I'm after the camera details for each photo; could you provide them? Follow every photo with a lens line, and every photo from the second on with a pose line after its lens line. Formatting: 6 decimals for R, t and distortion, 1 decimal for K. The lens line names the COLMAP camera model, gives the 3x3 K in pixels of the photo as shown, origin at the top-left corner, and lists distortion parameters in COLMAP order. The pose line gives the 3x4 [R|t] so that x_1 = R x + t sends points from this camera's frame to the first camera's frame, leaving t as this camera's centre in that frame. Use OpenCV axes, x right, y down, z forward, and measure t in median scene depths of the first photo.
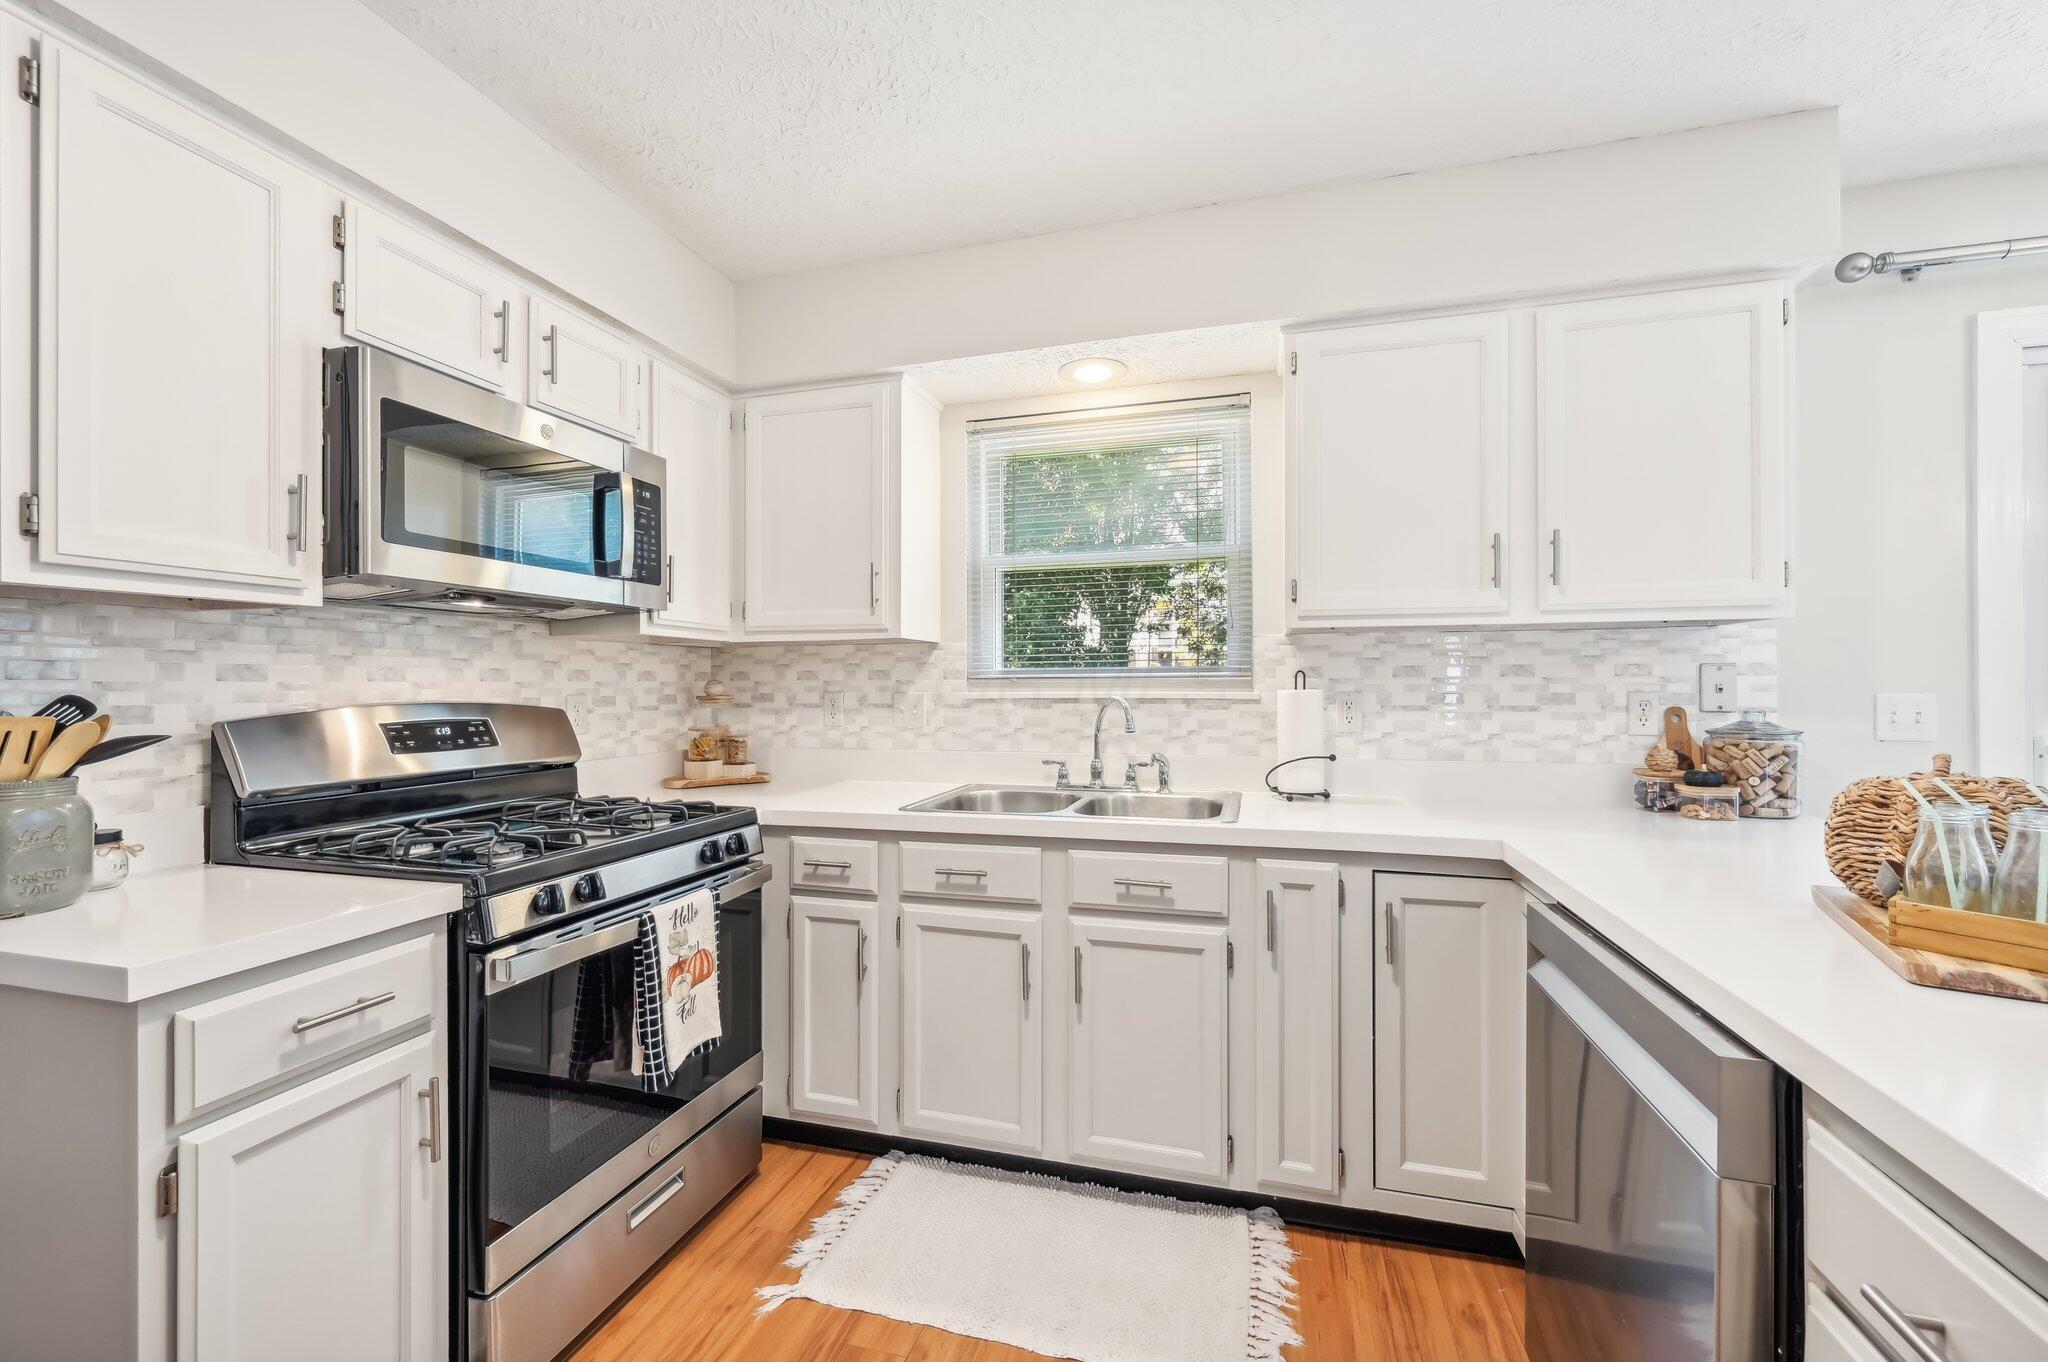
lens RADIAL K [[833.6, 0, 1030.0], [0, 833.6, 681.9], [0, 0, 1]] dist [-0.003698, 0.000790]
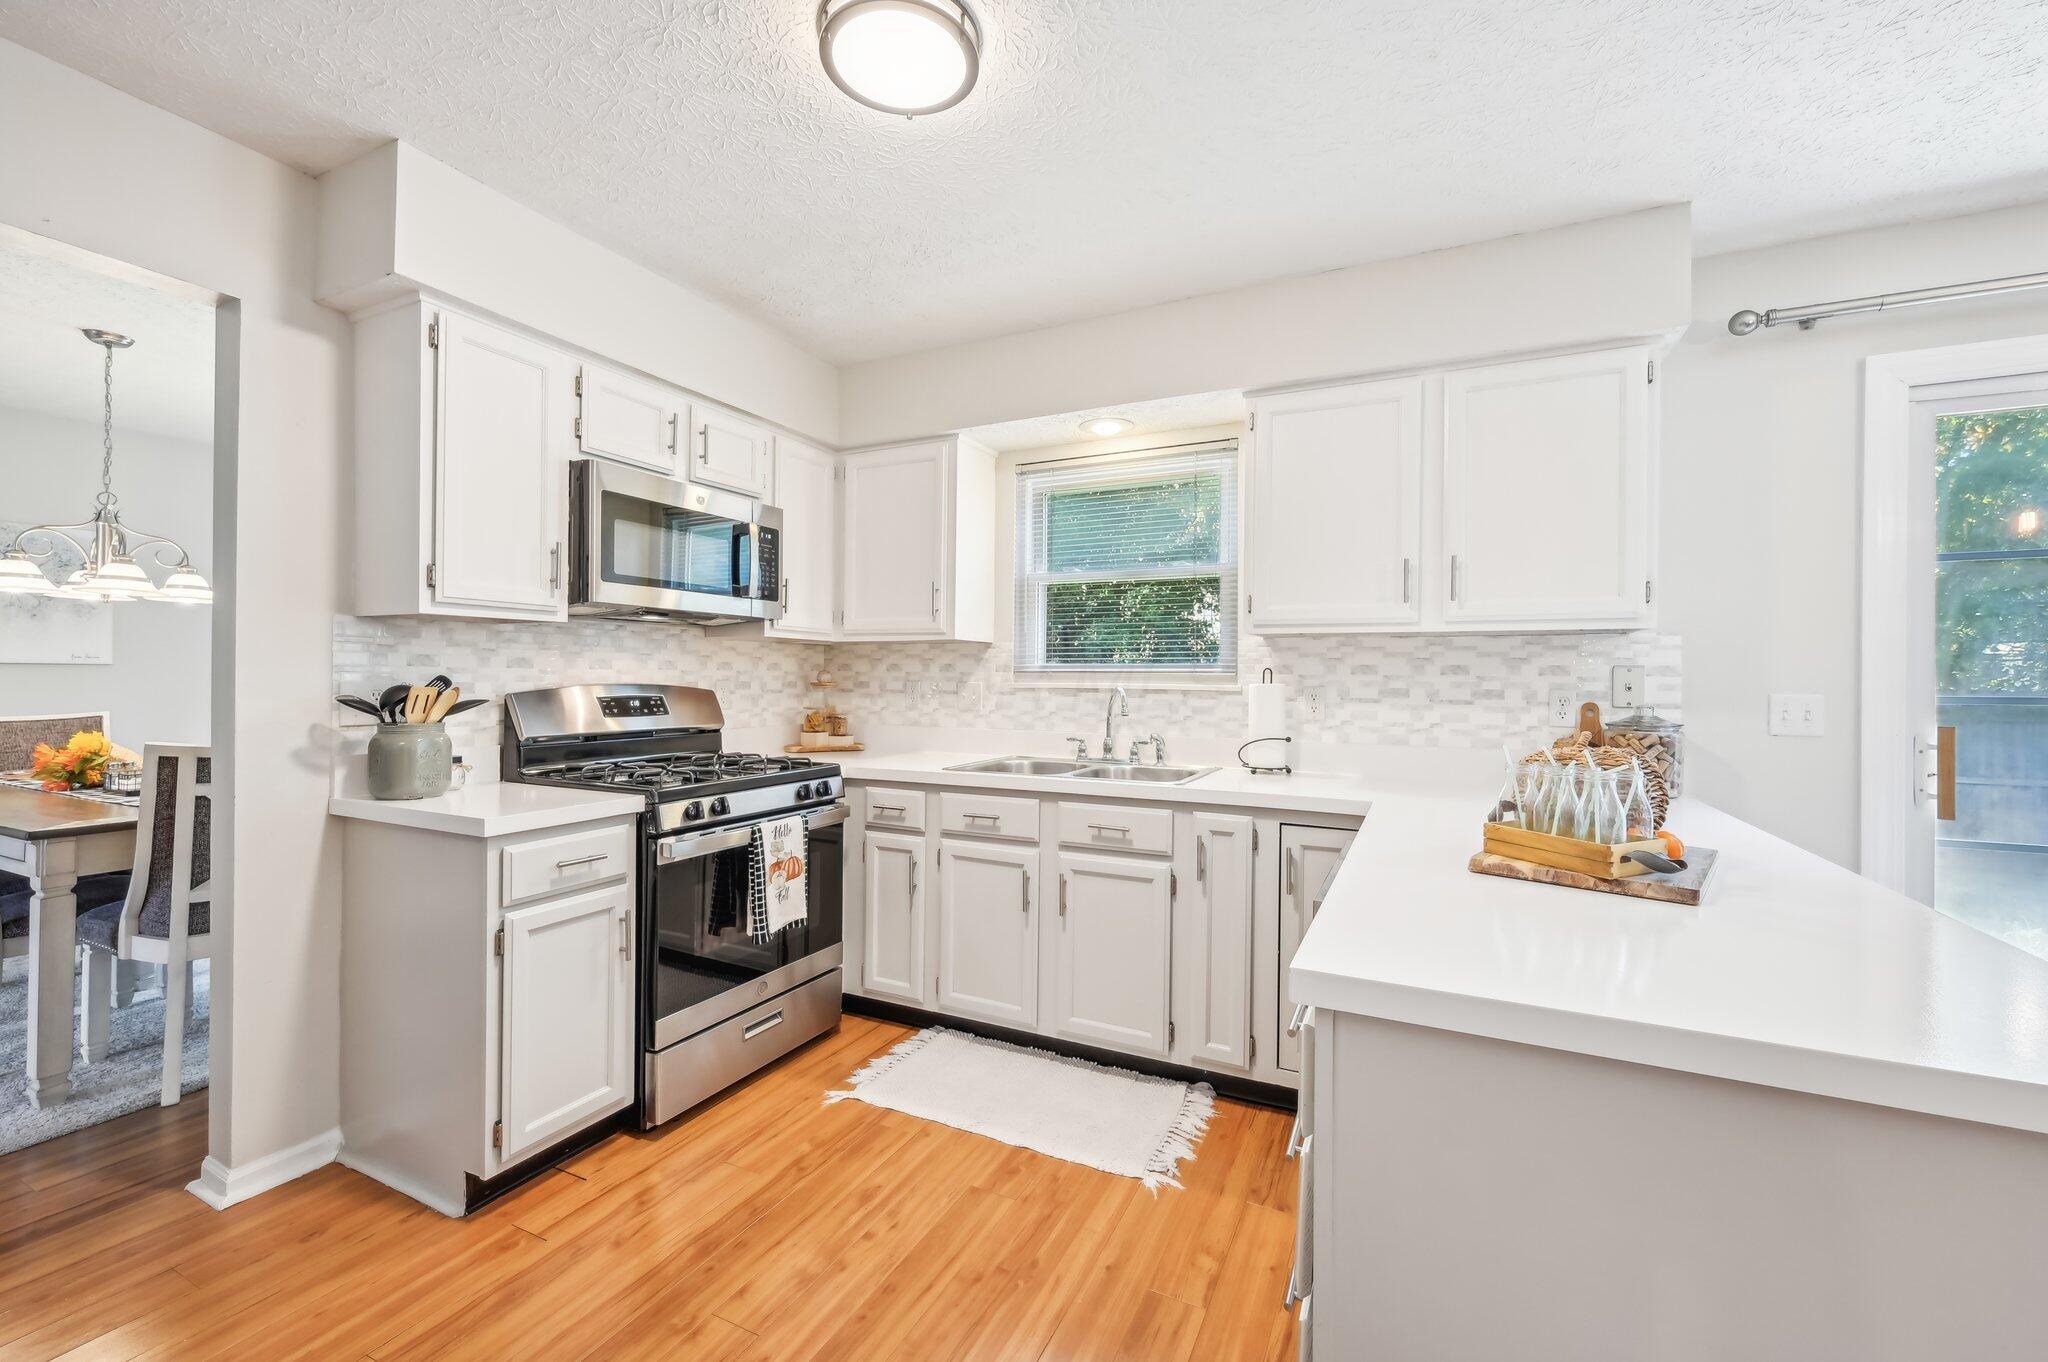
lens RADIAL K [[833.6, 0, 1018.8], [0, 833.6, 677.5], [0, 0, 1]] dist [-0.003698, 0.000790]
pose [[0.983612, 0.012544, -0.179860, 0.222901], [-0.011955, 0.999919, 0.004357, -0.000907], [0.179900, -0.002135, 0.983683, -0.319990]]
